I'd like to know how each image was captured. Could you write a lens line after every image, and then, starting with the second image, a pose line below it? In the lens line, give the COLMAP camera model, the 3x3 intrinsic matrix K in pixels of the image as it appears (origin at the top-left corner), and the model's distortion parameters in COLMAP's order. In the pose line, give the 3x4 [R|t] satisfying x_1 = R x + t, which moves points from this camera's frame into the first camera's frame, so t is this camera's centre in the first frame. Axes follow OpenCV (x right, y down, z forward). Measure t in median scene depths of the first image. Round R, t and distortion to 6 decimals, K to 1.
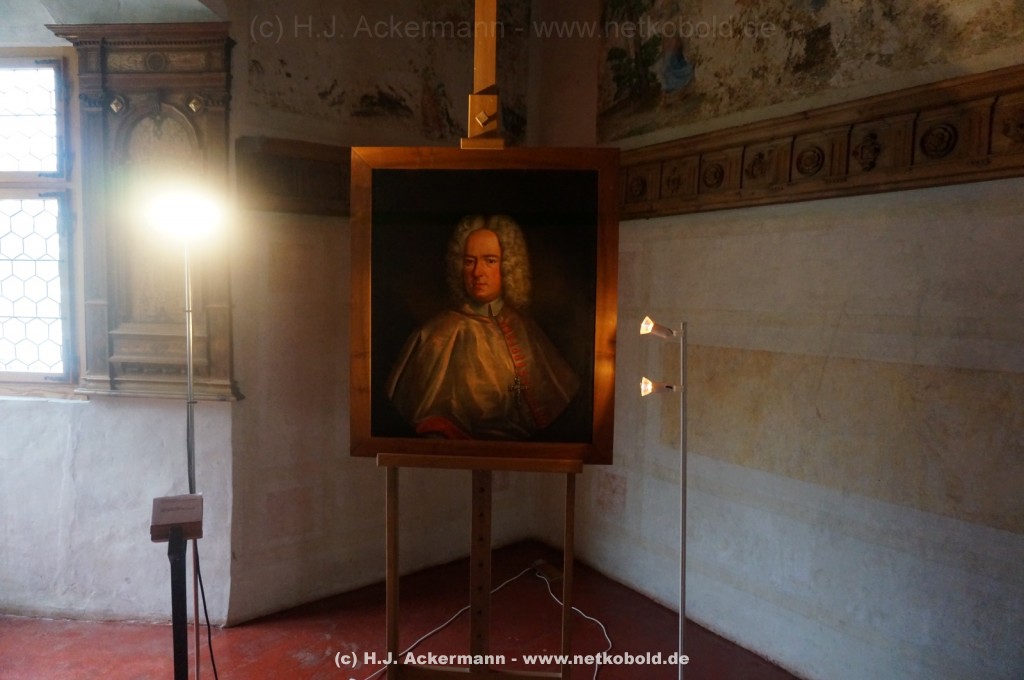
lens RADIAL K [[685.9, 0, 512.5], [0, 685.9, 345.8], [0, 0, 1]] dist [-0.039962, 0.030831]
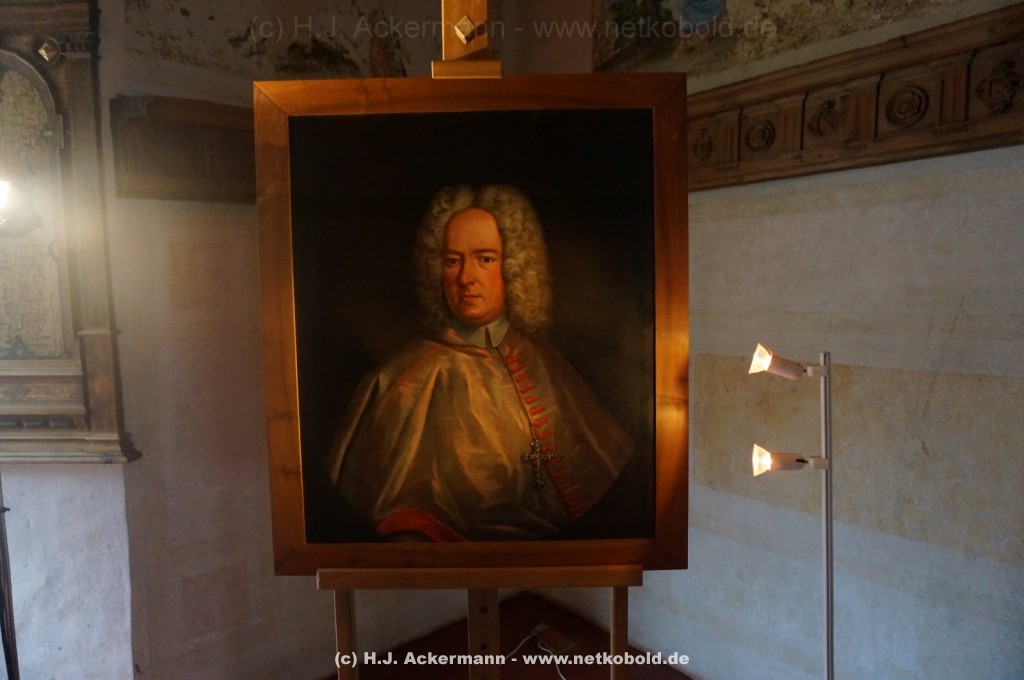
lens RADIAL K [[685.9, 0, 512.5], [0, 685.9, 345.8], [0, 0, 1]] dist [-0.039962, 0.030831]
pose [[0.997821, -0.039630, 0.052757, -0.036210], [0.039075, 0.999170, 0.011512, -0.041619], [-0.053169, -0.009425, 0.998541, 0.306760]]
